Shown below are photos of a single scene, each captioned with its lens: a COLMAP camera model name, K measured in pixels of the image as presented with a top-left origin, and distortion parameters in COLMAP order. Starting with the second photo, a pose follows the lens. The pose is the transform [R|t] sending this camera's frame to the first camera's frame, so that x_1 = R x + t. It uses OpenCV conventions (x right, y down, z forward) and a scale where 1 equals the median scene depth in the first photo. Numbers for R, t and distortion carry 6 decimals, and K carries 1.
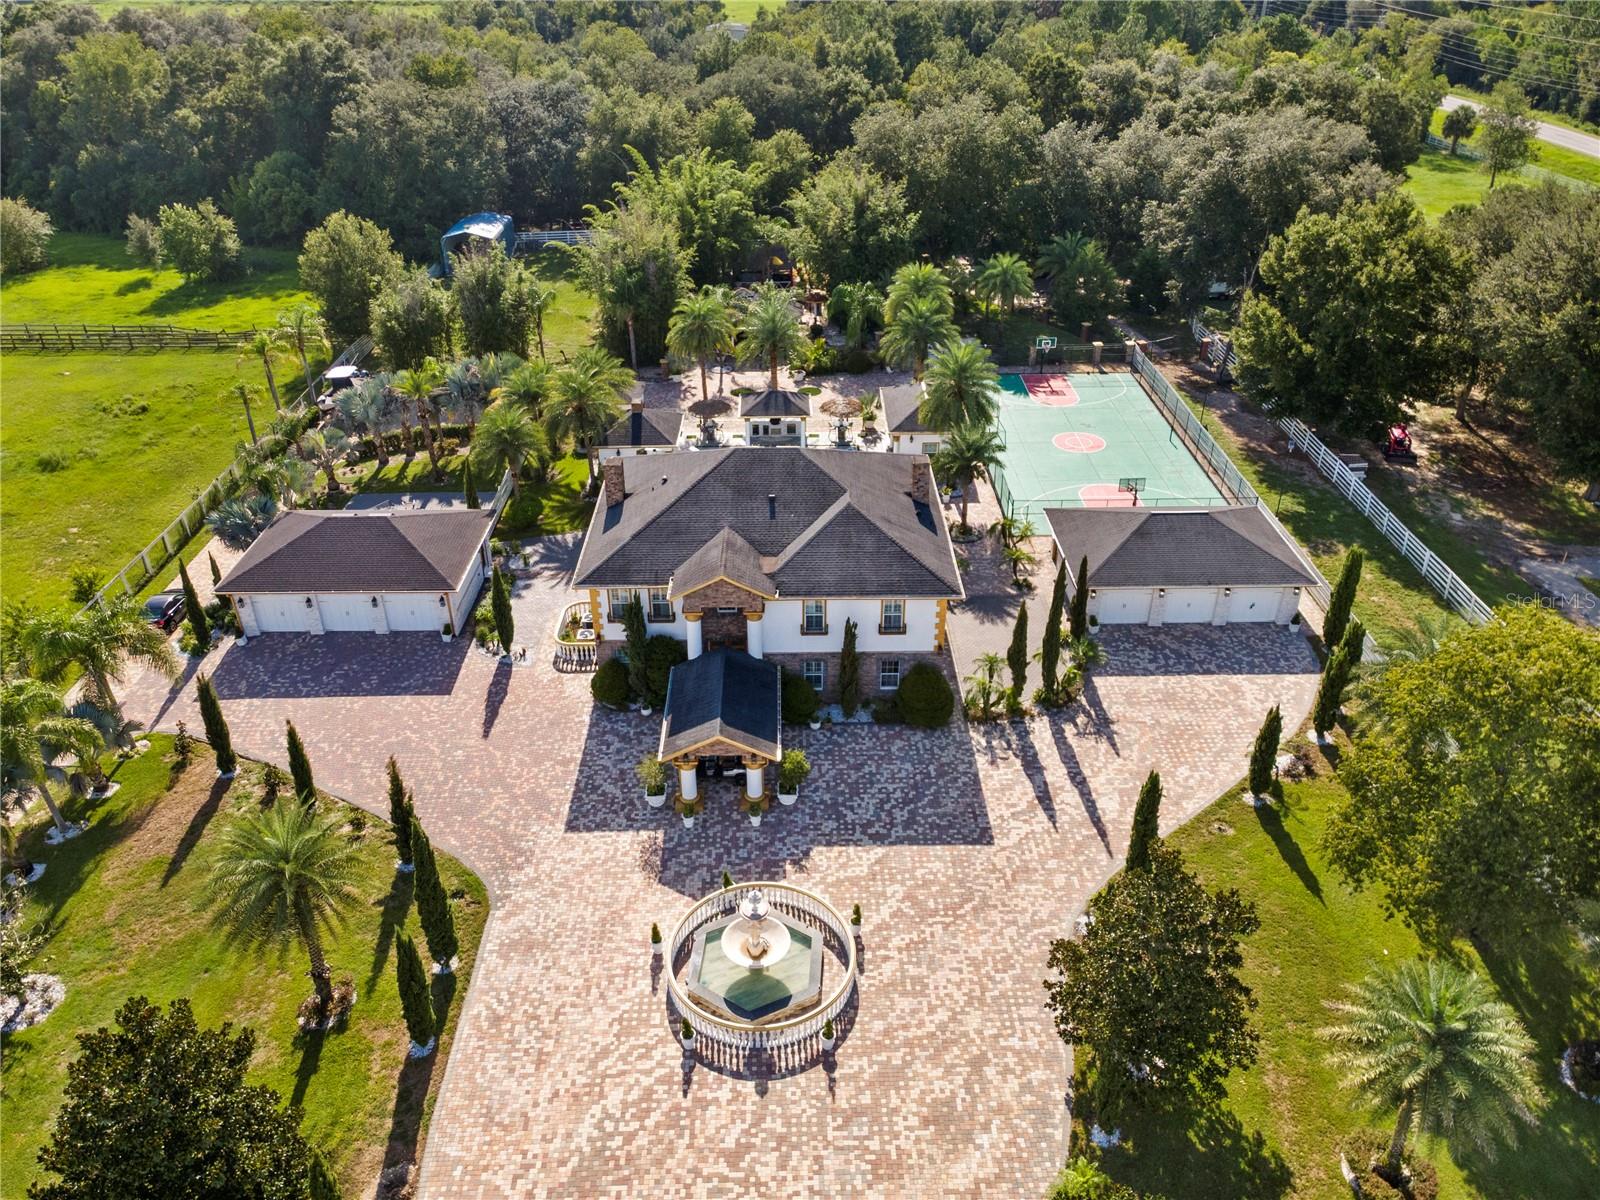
lens RADIAL K [[1165.3, 0, 795.2], [0, 1165.3, 595.0], [0, 0, 1]] dist [0.020115, 0.040599]
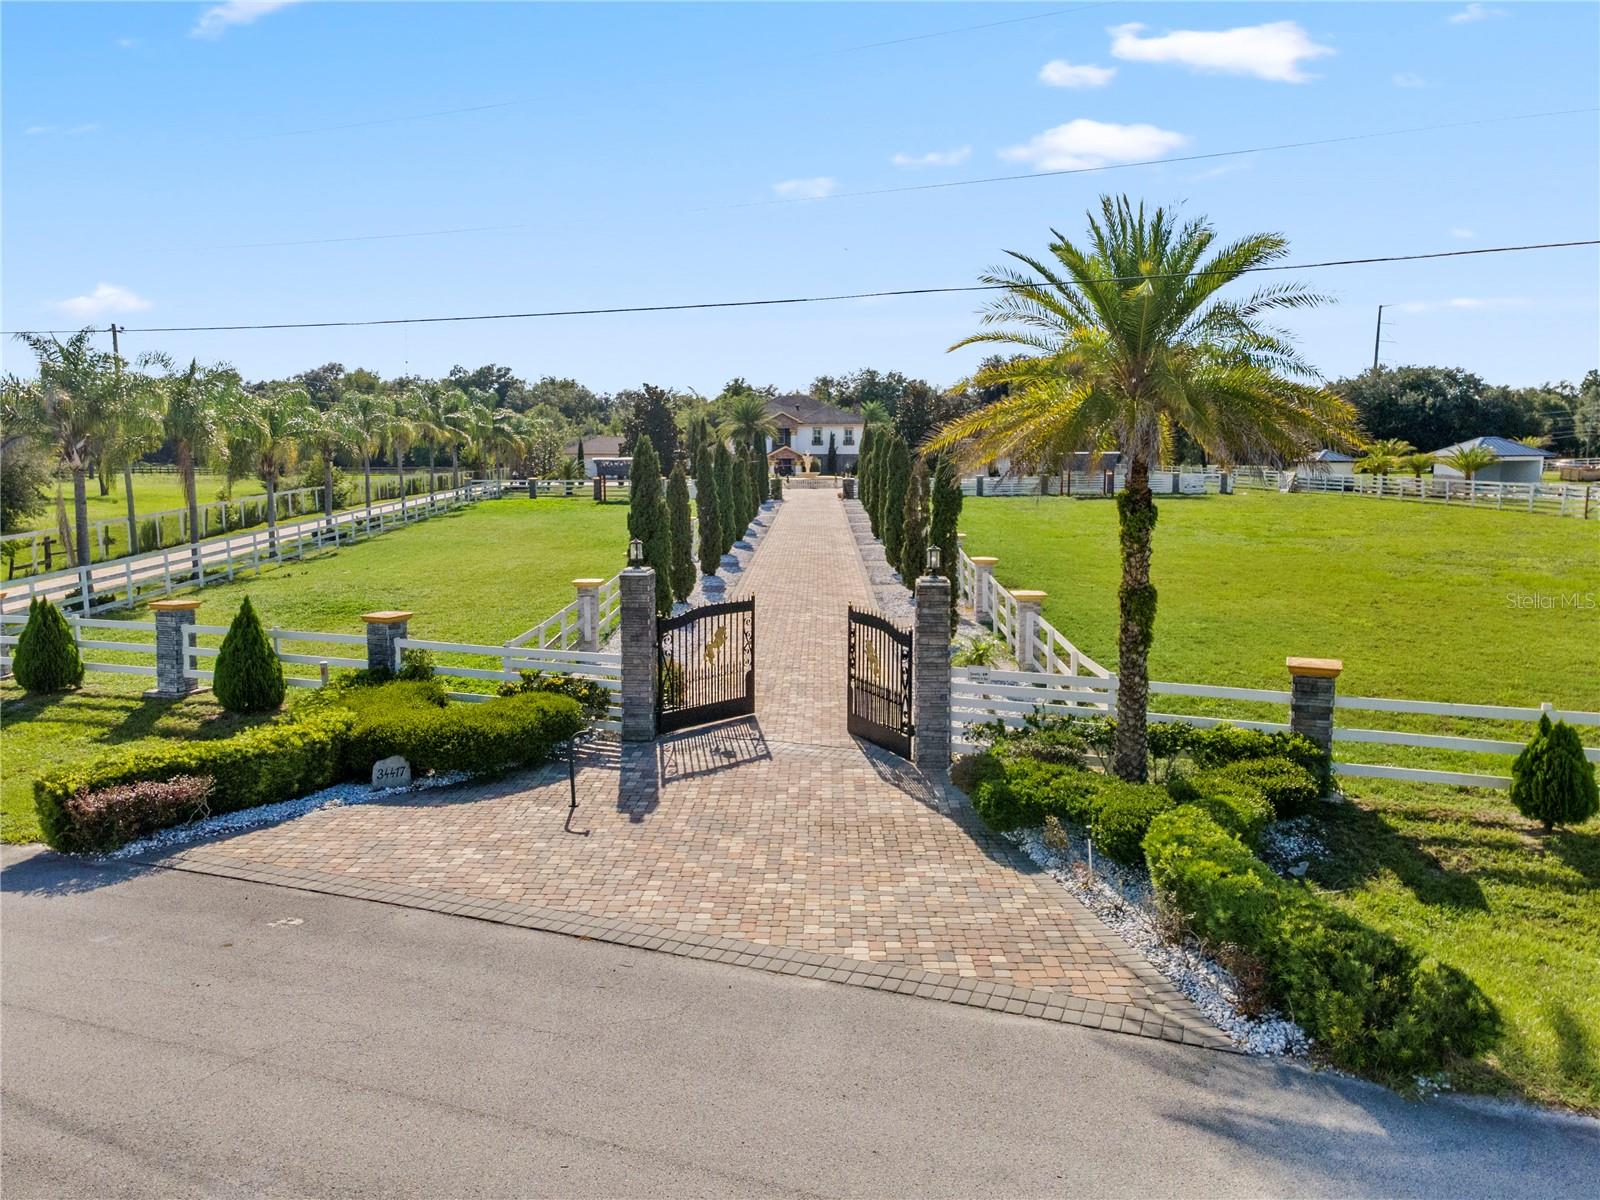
lens RADIAL K [[1165.3, 0, 795.2], [0, 1165.3, 595.0], [0, 0, 1]] dist [0.020115, 0.040599]
pose [[0.997808, -0.002077, 0.066149, -0.173894], [0.028194, 0.917612, -0.396475, 1.165484], [-0.059876, 0.397471, 0.915659, -1.014602]]
